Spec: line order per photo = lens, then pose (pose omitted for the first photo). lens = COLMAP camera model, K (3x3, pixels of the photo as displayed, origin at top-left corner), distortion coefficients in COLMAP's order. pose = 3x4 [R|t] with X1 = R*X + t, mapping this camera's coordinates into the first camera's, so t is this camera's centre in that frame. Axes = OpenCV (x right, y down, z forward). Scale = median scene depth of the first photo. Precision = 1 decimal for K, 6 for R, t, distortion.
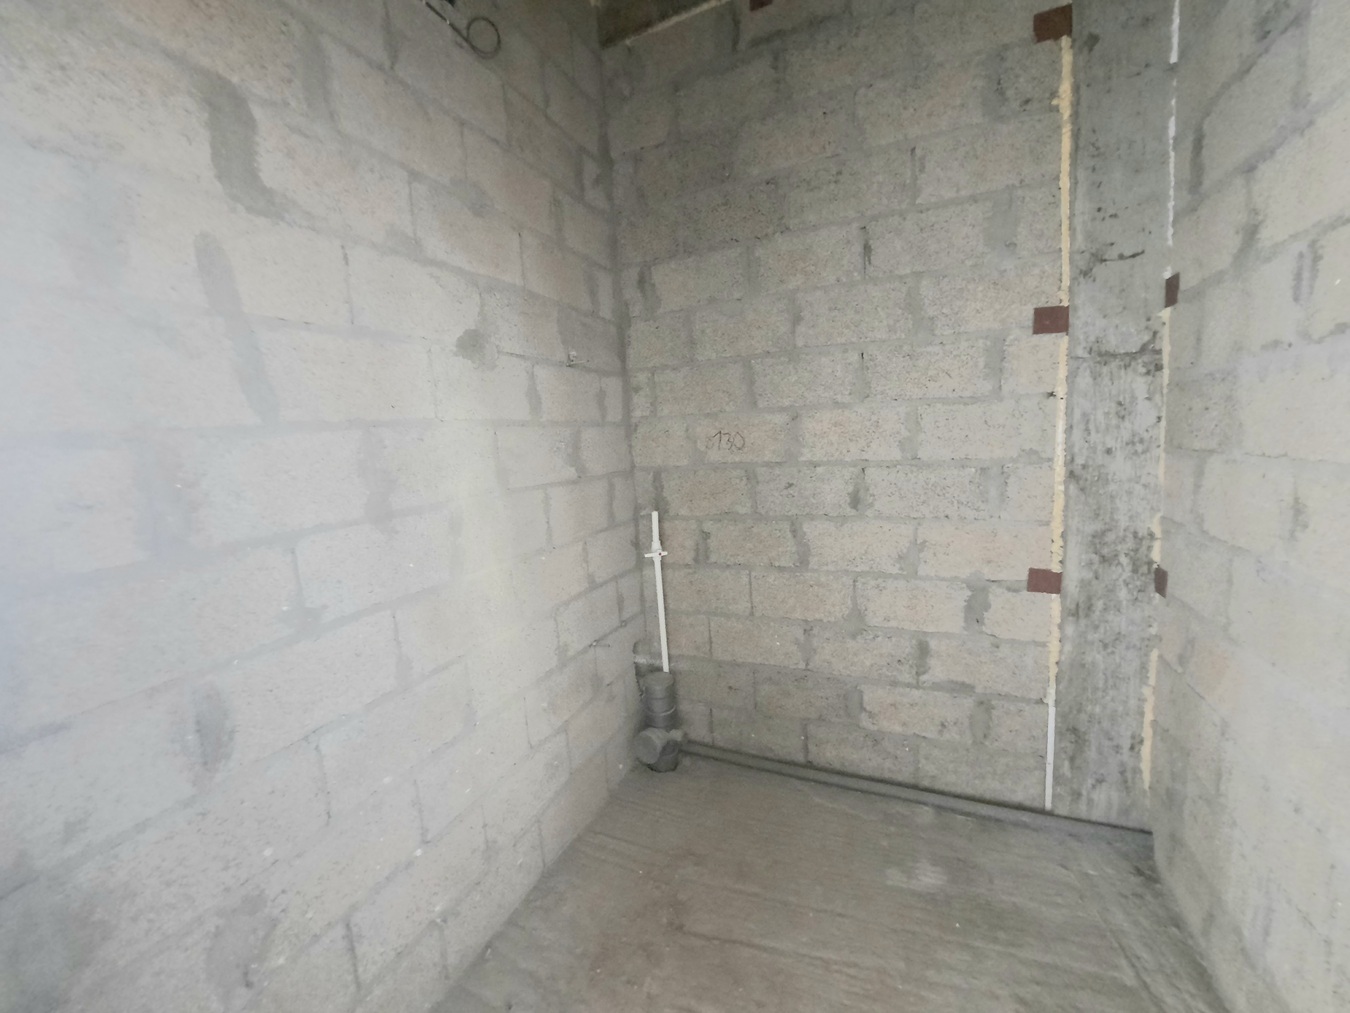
lens RADIAL K [[542.3, 0, 674.7], [0, 542.3, 501.6], [0, 0, 1]] dist [-0.011095, -0.000385]
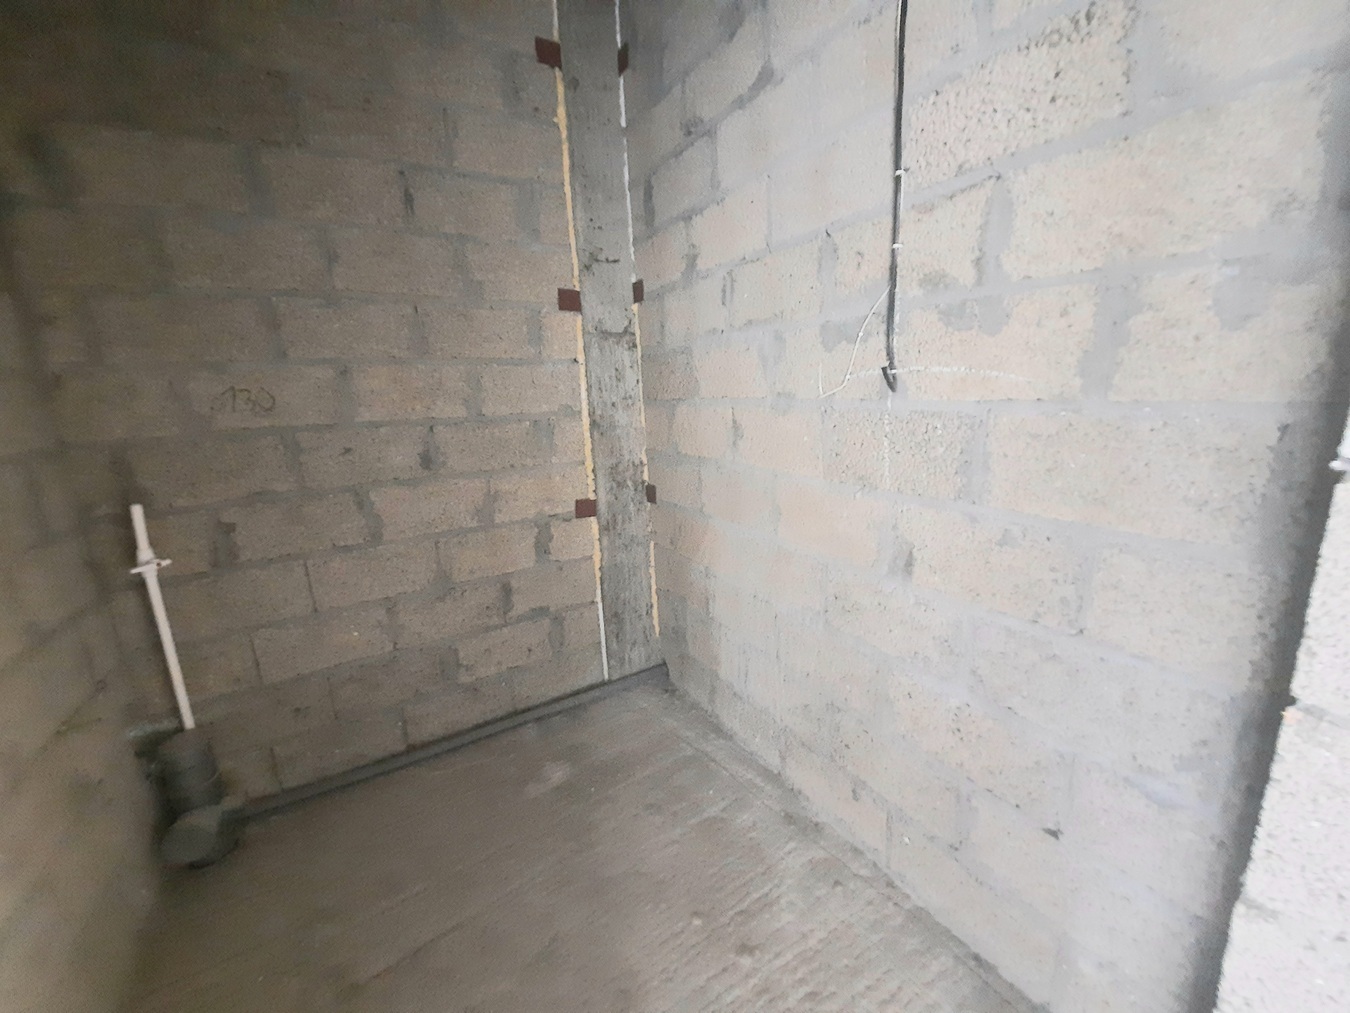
lens RADIAL K [[534.2, 0, 672.1], [0, 534.2, 496.6], [0, 0, 1]] dist [0.000036, -0.008806]
pose [[0.573507, -0.137427, 0.807591, -0.217527], [0.117523, 0.989433, 0.084913, 0.035582], [-0.810727, 0.046212, 0.583597, 0.091668]]
